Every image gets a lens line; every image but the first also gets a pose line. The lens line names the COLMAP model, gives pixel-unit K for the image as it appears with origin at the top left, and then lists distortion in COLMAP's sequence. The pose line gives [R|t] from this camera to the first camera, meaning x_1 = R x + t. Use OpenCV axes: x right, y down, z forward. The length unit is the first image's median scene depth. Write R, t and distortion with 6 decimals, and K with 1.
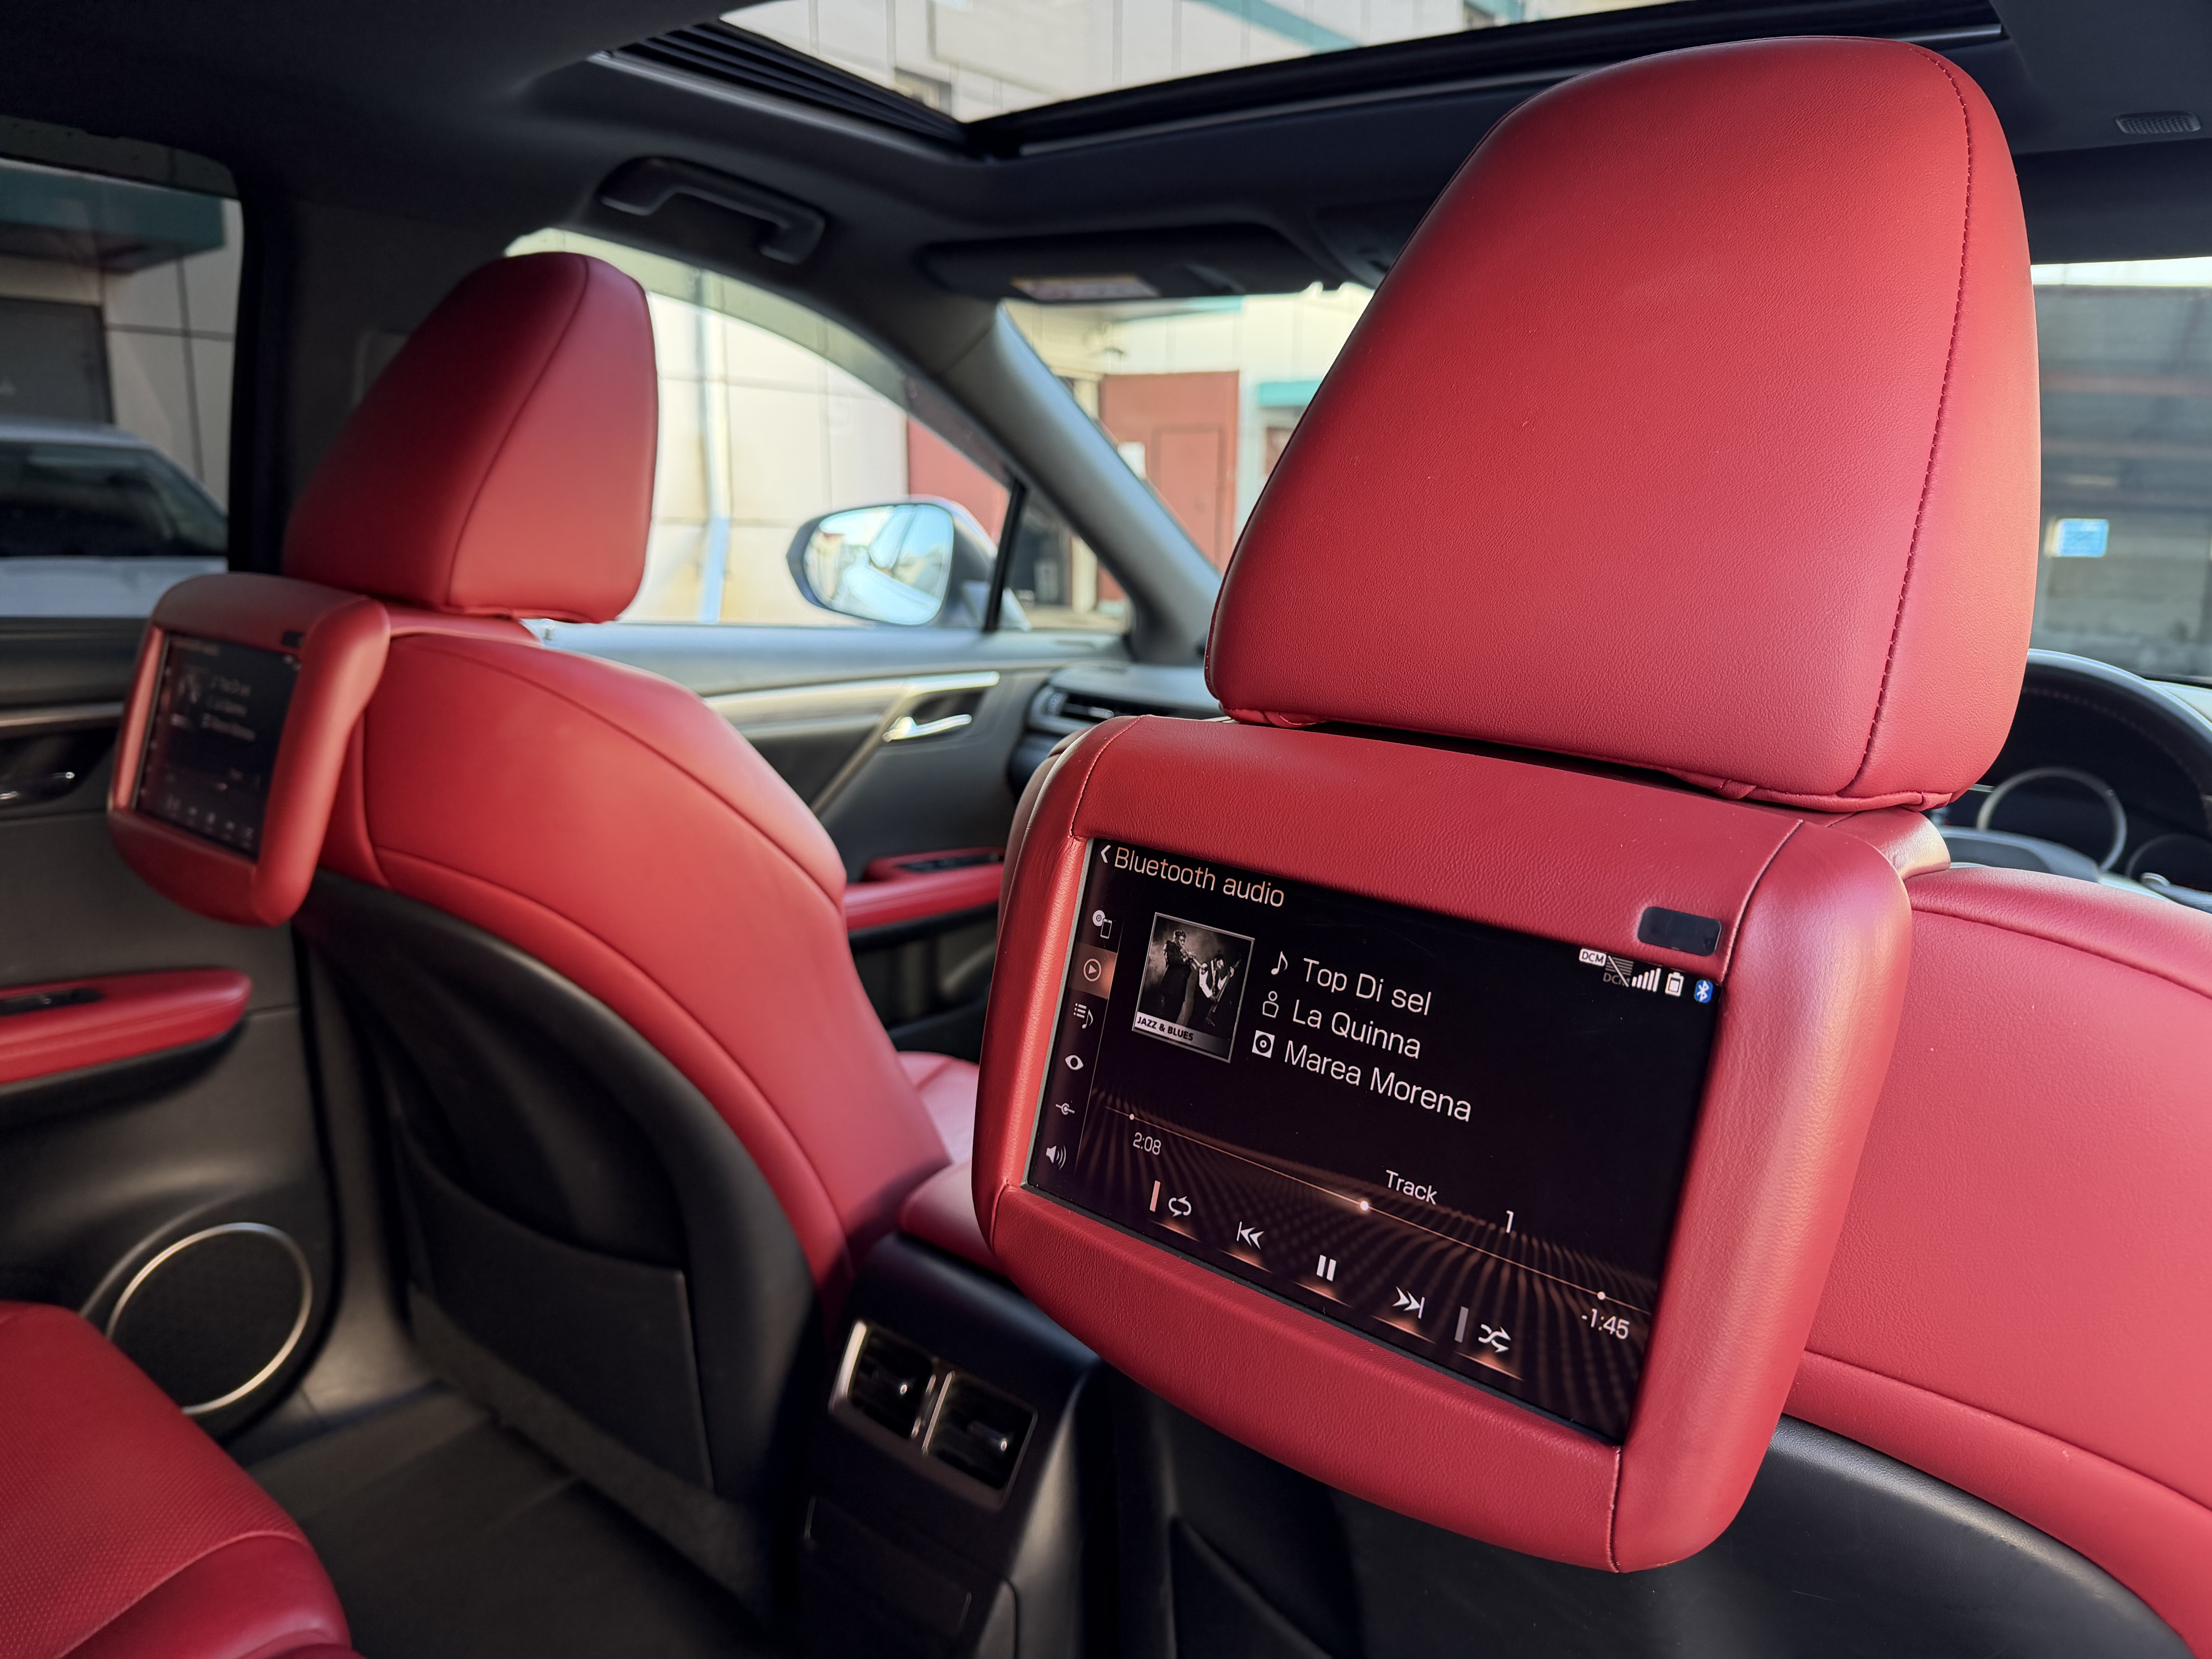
lens RADIAL K [[1542.6, 0, 1150.6], [0, 1542.6, 770.0], [0, 0, 1]] dist [0.007495, -0.000650]
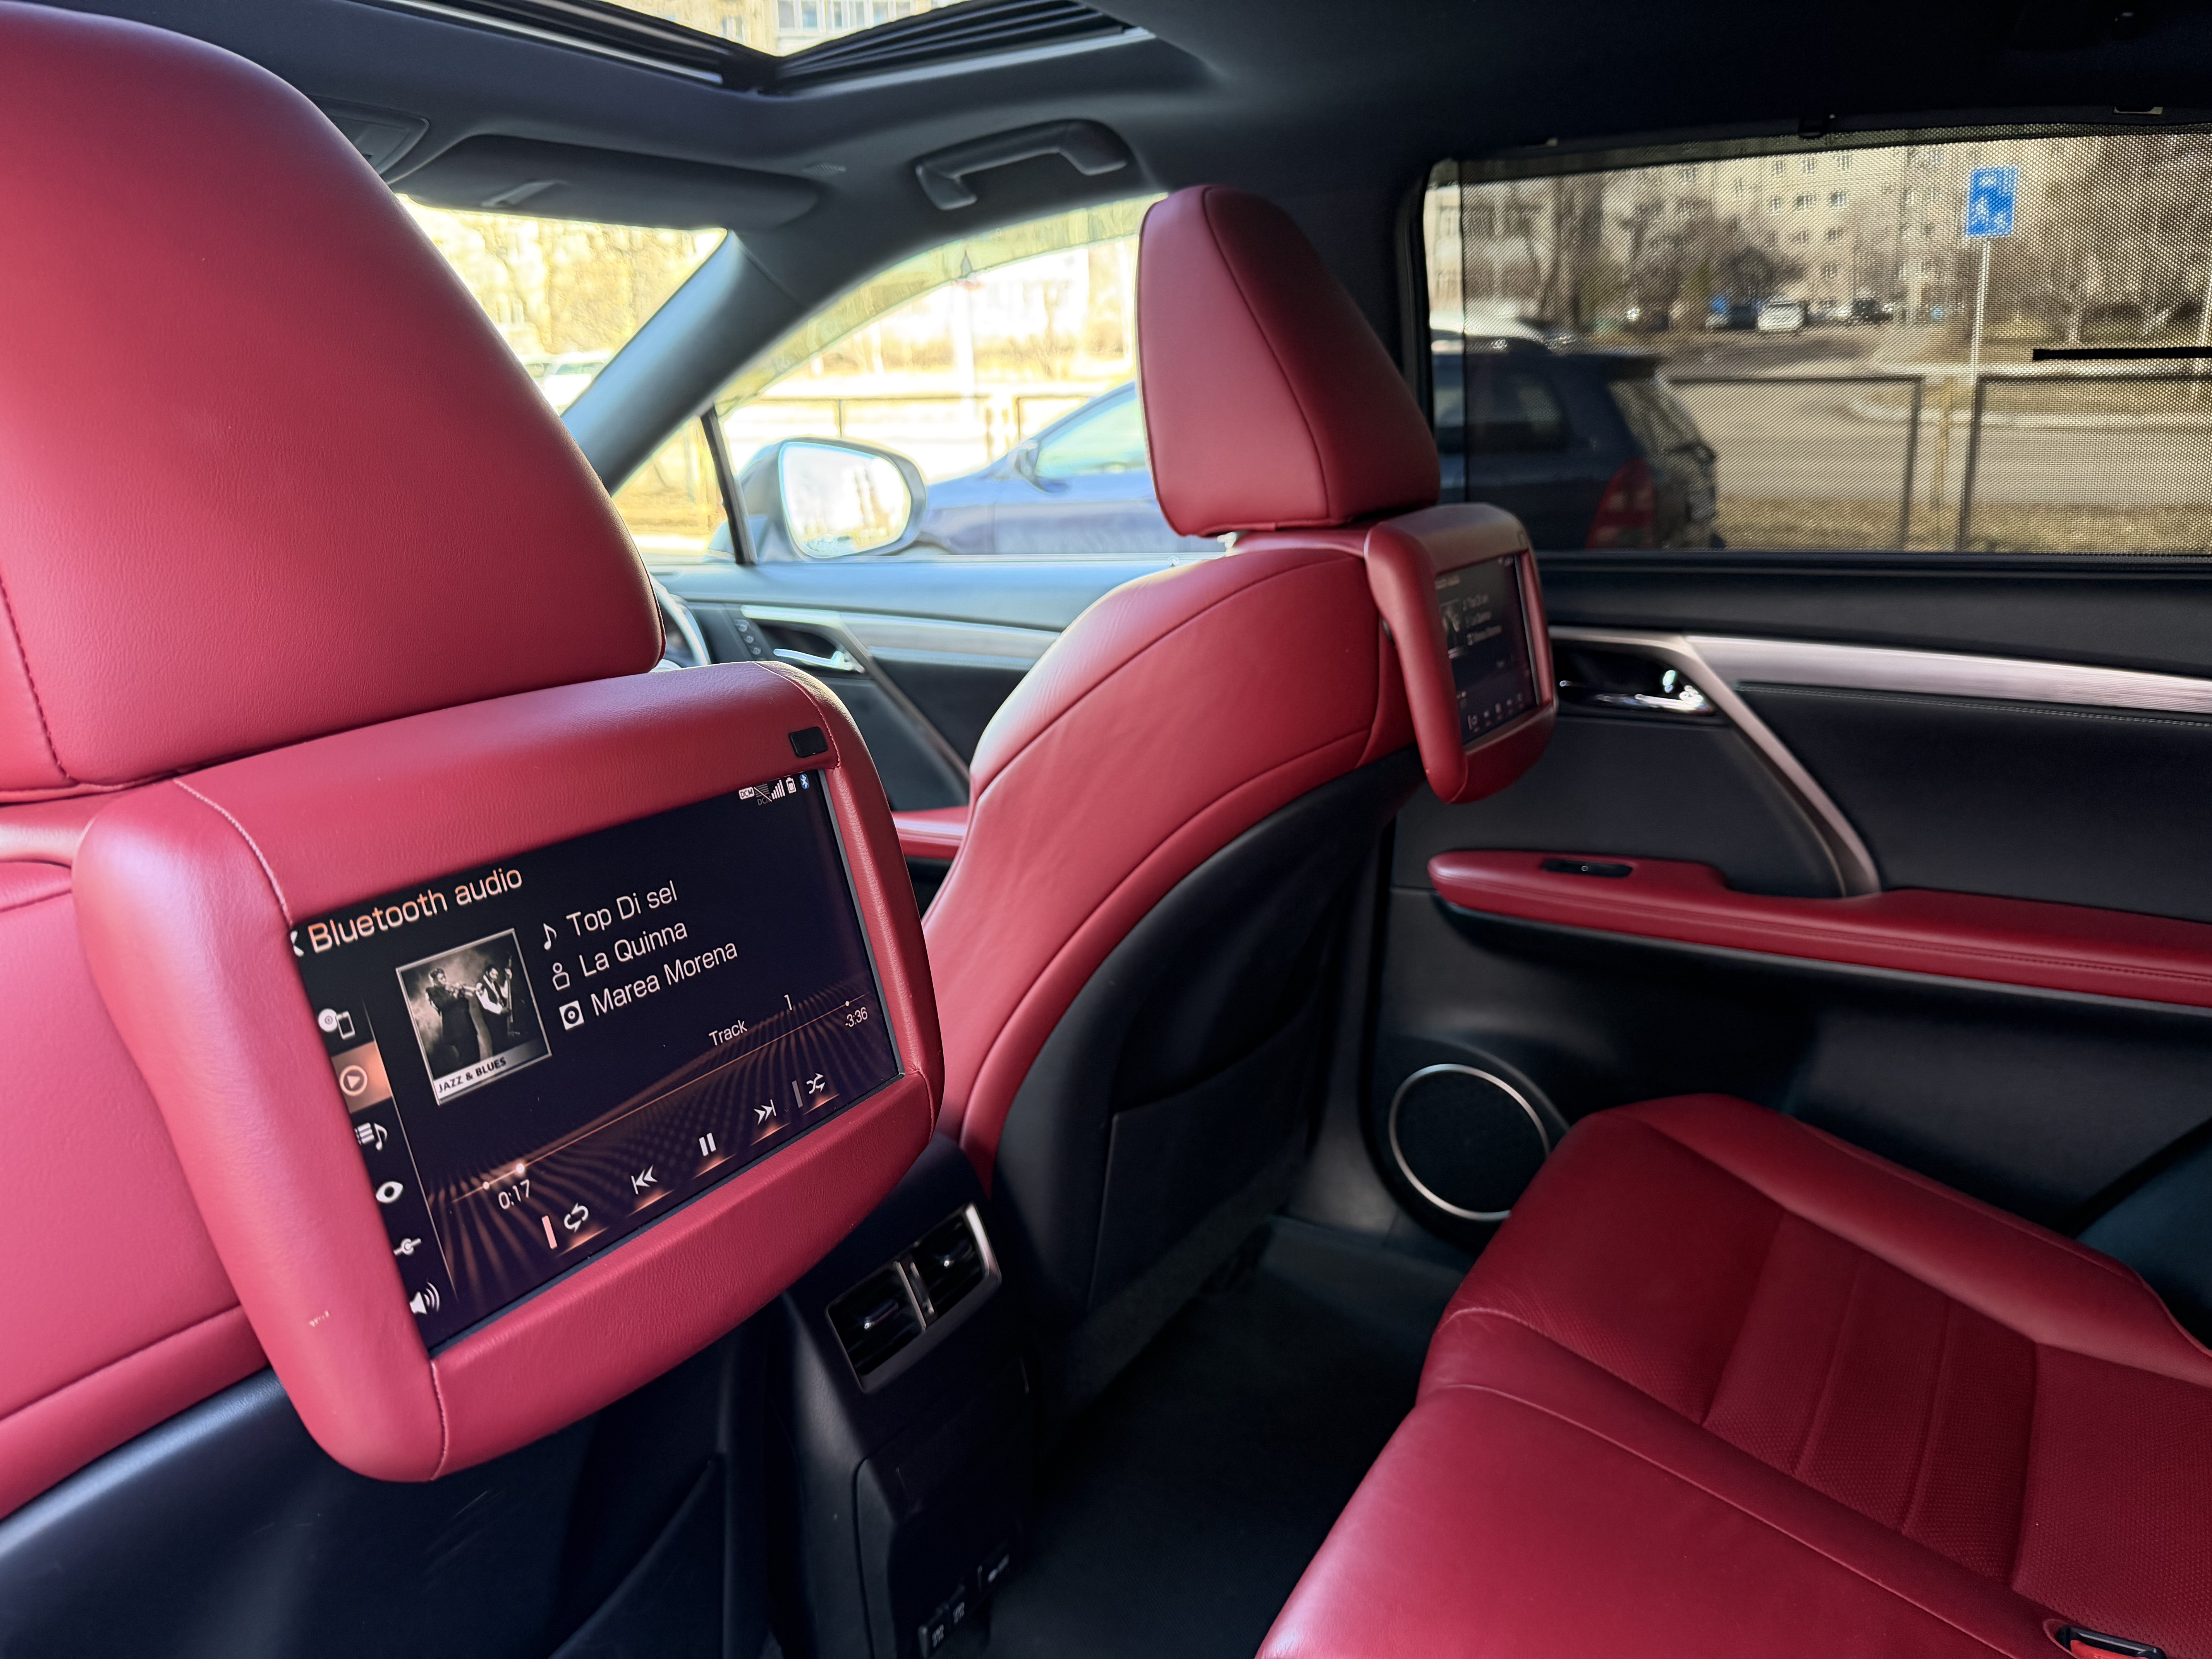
lens RADIAL K [[1542.6, 0, 1108.9], [0, 1542.6, 828.8], [0, 0, 1]] dist [0.007495, -0.000650]
pose [[-0.180397, -0.268699, 0.946181, -0.900861], [0.208217, 0.929729, 0.303725, -0.163651], [-0.961302, 0.251802, -0.111773, 0.756512]]
